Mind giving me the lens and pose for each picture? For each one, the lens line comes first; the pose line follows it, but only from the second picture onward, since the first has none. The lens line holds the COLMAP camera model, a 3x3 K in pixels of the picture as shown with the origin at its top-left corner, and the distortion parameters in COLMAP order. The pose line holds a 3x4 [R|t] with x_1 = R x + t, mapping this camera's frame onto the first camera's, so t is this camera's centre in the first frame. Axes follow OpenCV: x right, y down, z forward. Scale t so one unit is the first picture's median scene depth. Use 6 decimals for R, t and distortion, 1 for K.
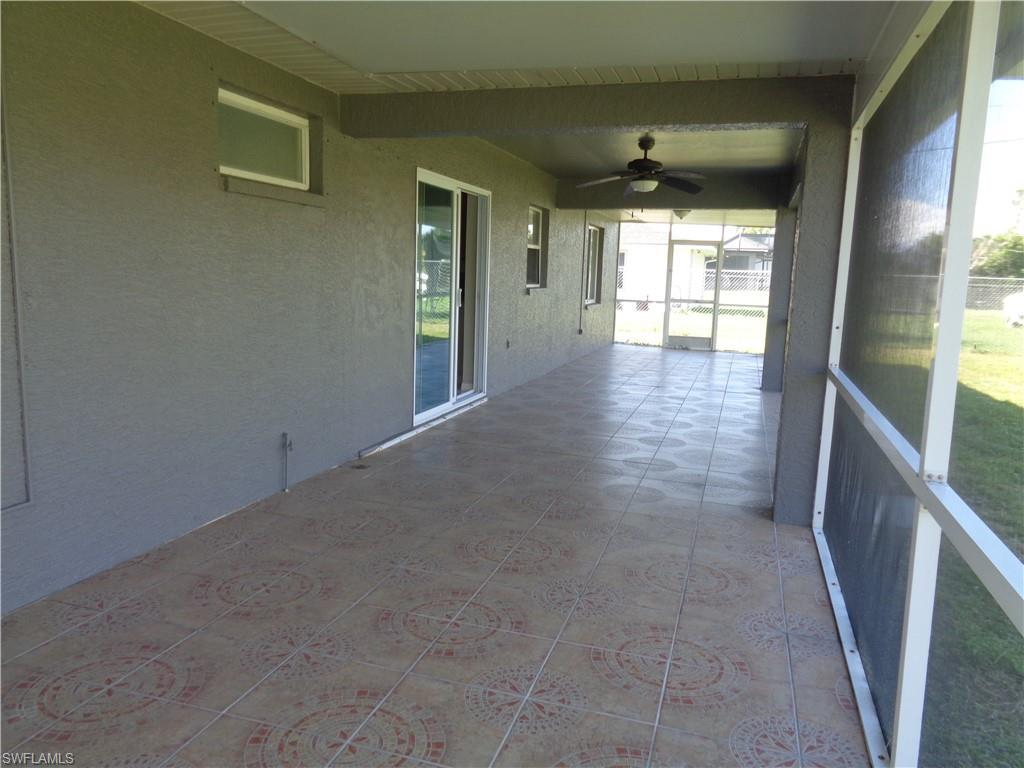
lens RADIAL K [[777.9, 0, 518.2], [0, 777.9, 386.5], [0, 0, 1]] dist [0.010029, 0.005526]
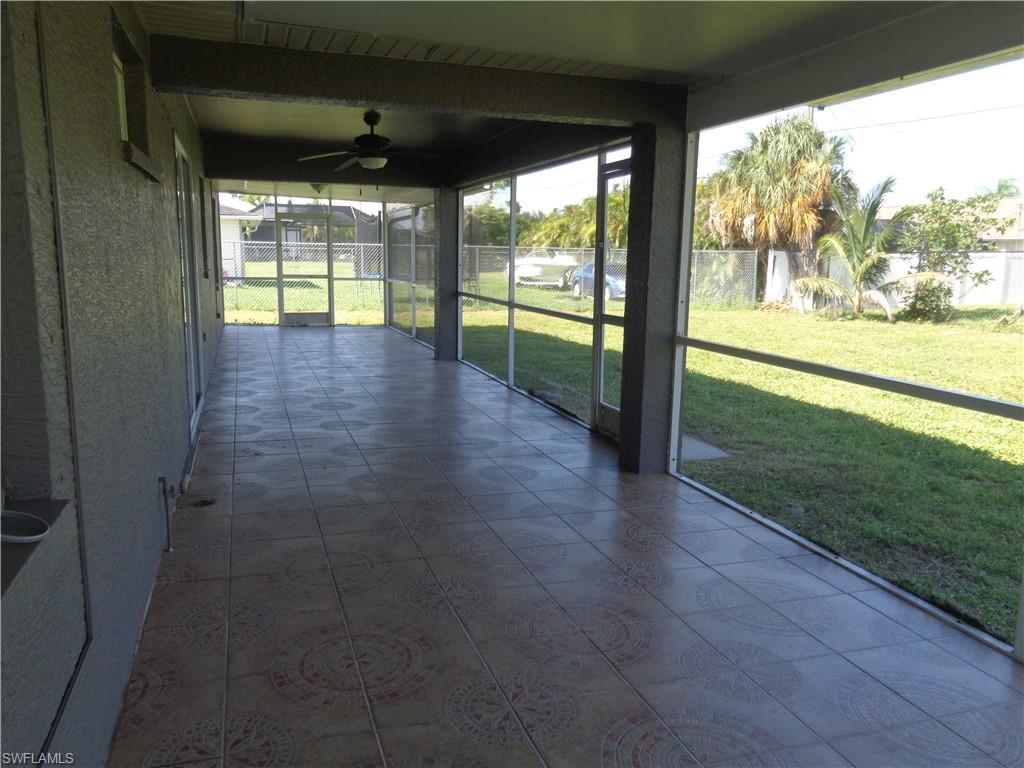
lens RADIAL K [[777.9, 0, 517.2], [0, 777.9, 382.7], [0, 0, 1]] dist [0.010029, 0.005526]
pose [[0.811356, -0.114290, 0.573271, -0.281478], [0.094586, 0.993445, 0.064190, -0.030965], [-0.576850, 0.002142, 0.816847, 0.105325]]
